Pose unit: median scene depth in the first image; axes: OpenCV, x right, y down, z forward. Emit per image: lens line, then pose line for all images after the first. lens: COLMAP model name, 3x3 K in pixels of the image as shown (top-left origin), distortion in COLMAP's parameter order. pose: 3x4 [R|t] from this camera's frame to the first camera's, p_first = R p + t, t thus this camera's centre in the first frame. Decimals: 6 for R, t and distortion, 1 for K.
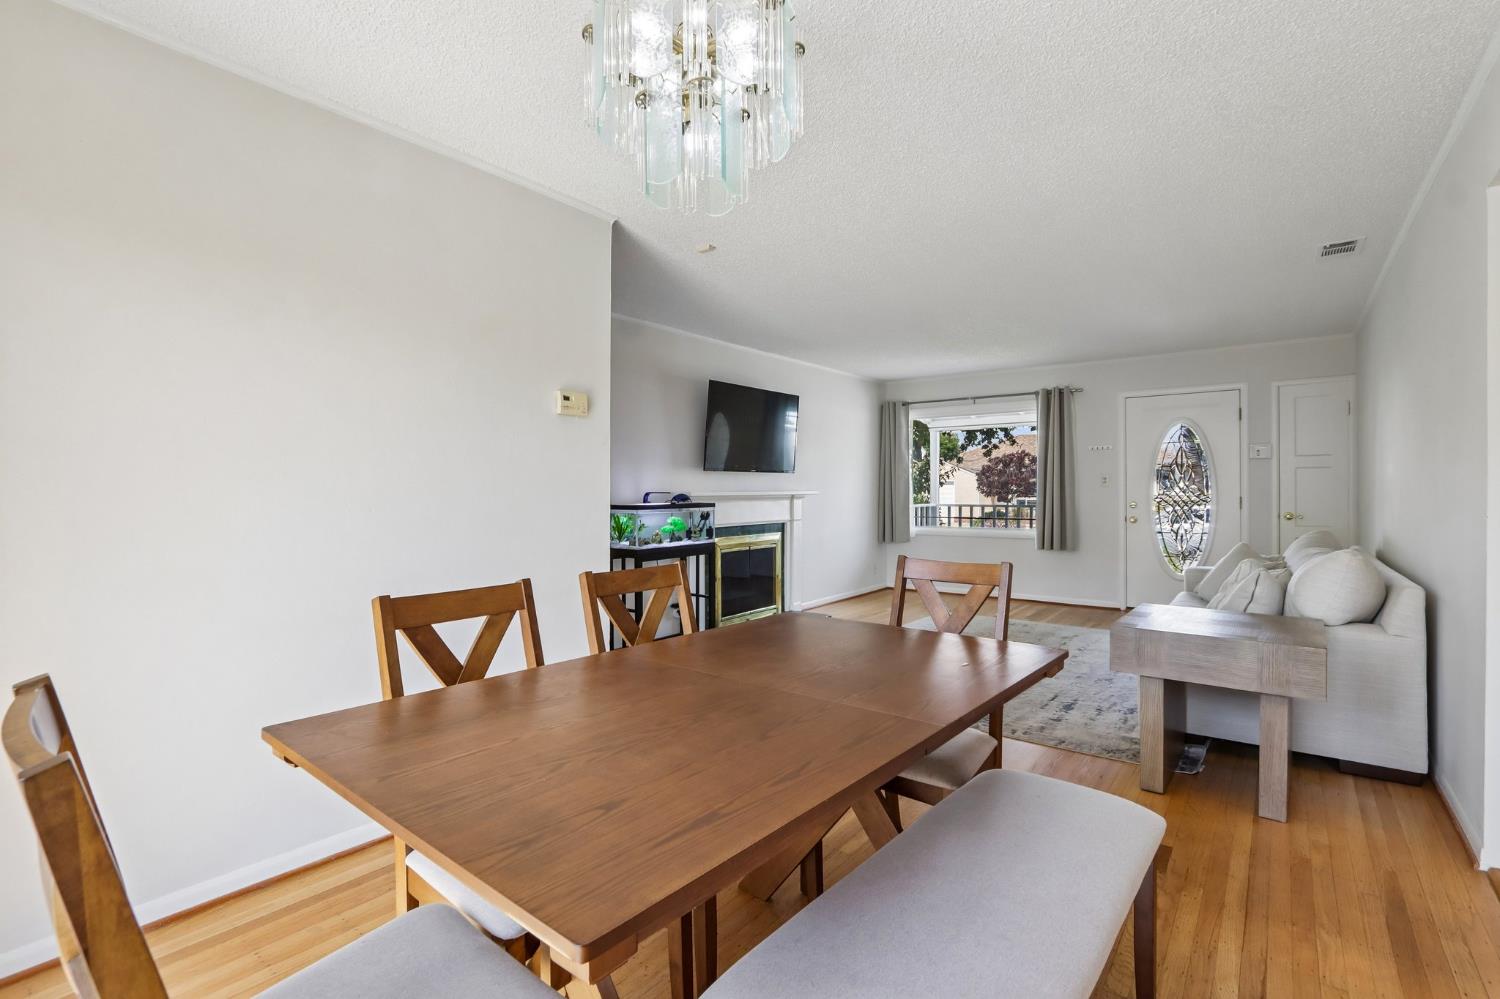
lens RADIAL K [[696.0, 0, 749.9], [0, 696.0, 495.4], [0, 0, 1]] dist [-0.015766, 0.001608]
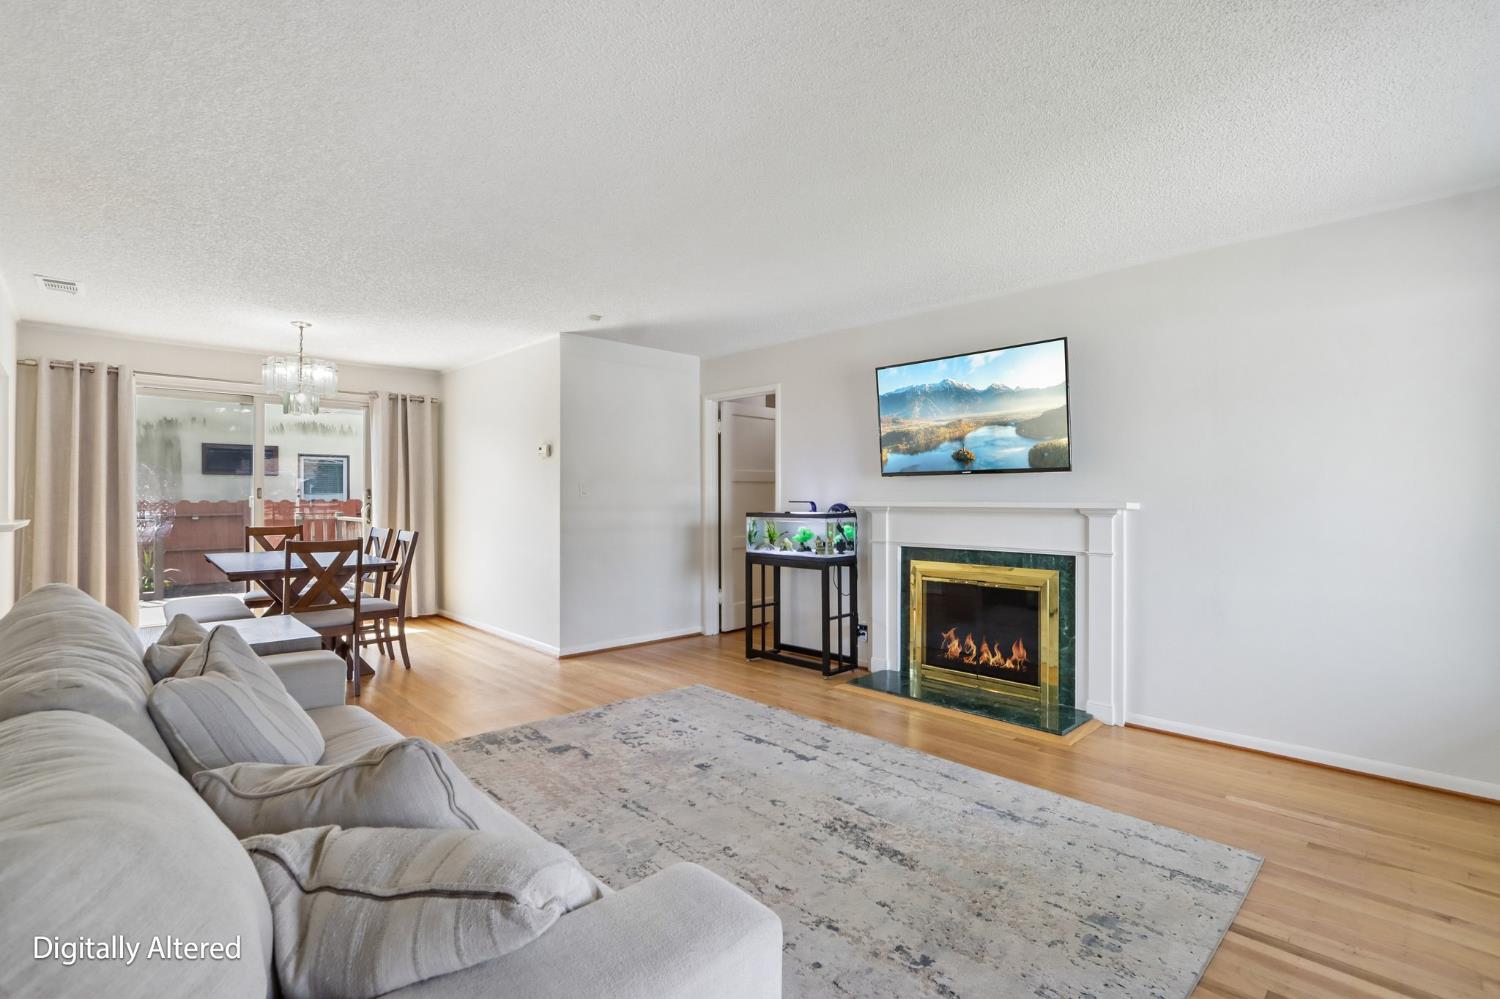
lens RADIAL K [[696.0, 0, 761.3], [0, 696.0, 493.7], [0, 0, 1]] dist [-0.015766, 0.001608]
pose [[-0.133766, -0.001330, -0.991012, 0.666874], [-0.008141, 0.999967, -0.000243, -0.010991], [0.990979, 0.008035, -0.133773, 0.821887]]
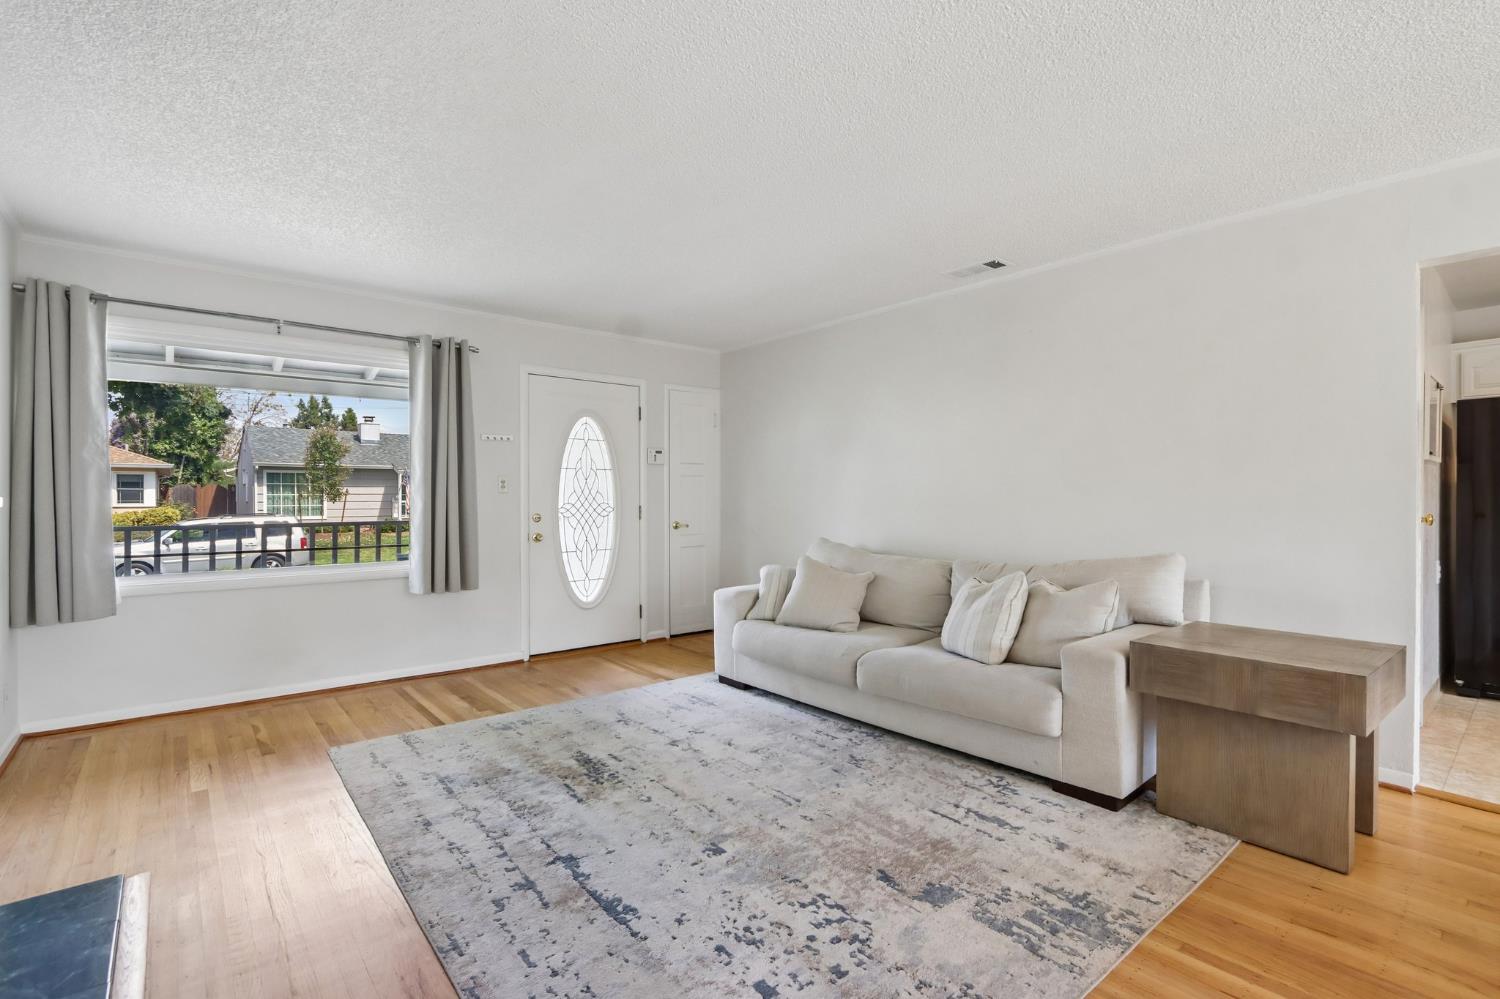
lens RADIAL K [[696.0, 0, 768.8], [0, 696.0, 490.8], [0, 0, 1]] dist [-0.015766, 0.001608]
pose [[0.193713, 0.014185, 0.980956, -0.141452], [0.007281, 0.999847, -0.015895, -0.001965], [-0.981031, 0.010221, 0.193581, 0.623043]]
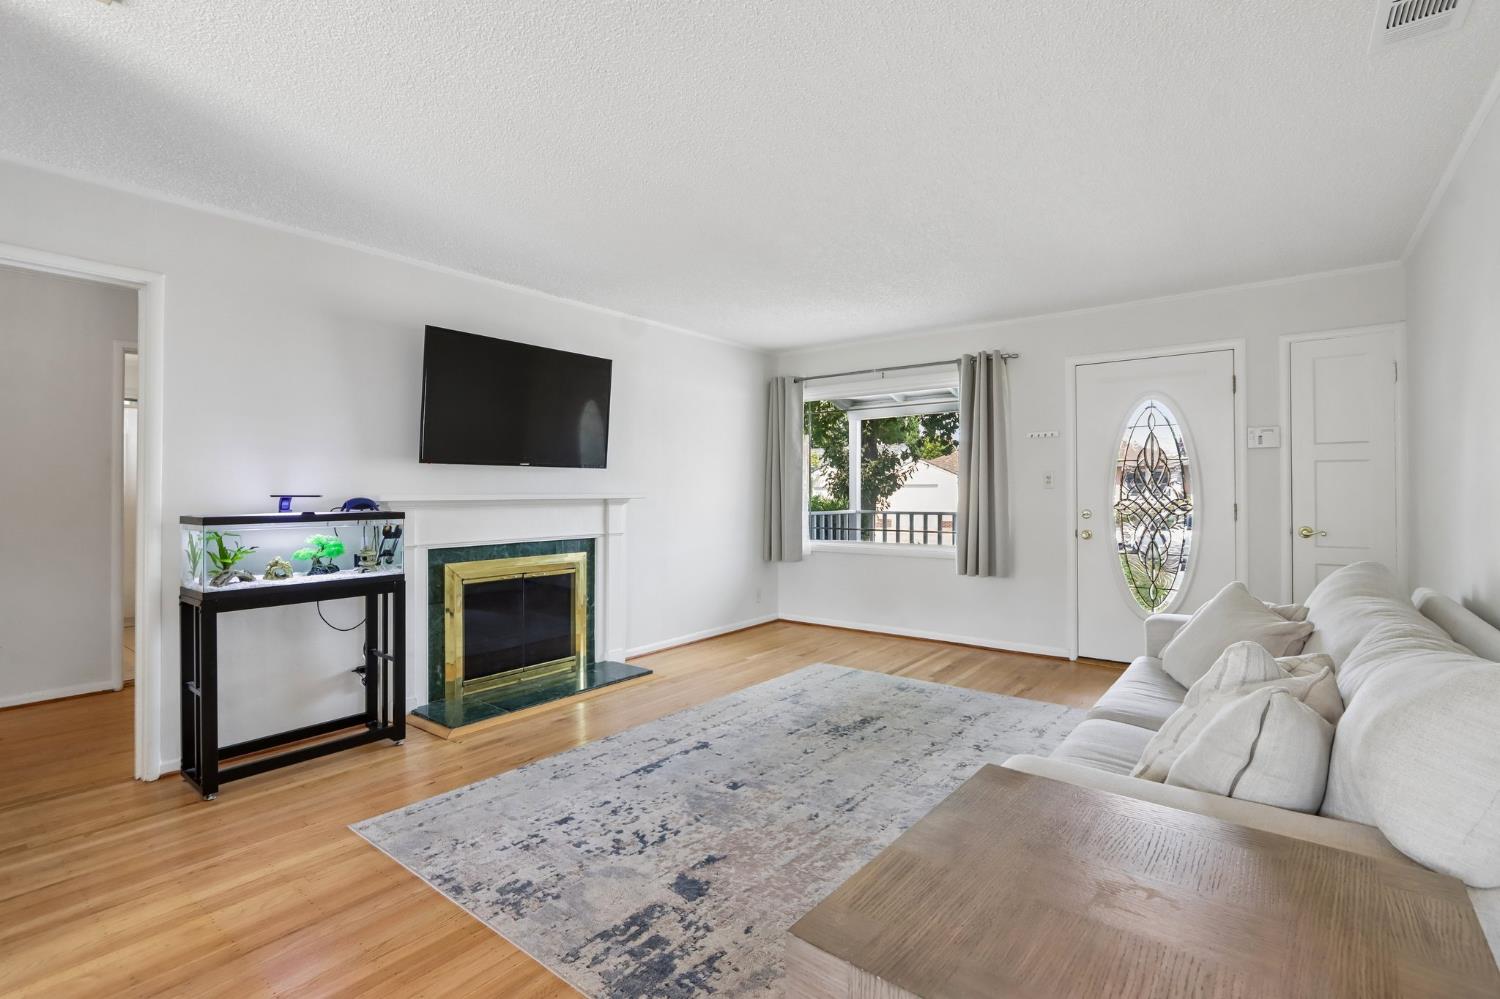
lens RADIAL K [[696.0, 0, 751.7], [0, 696.0, 490.3], [0, 0, 1]] dist [-0.015766, 0.001608]
pose [[0.999995, 0.003025, 0.001083, 0.211383], [-0.003013, 0.999936, -0.010945, -0.002448], [-0.001116, 0.010942, 0.999940, 0.289692]]
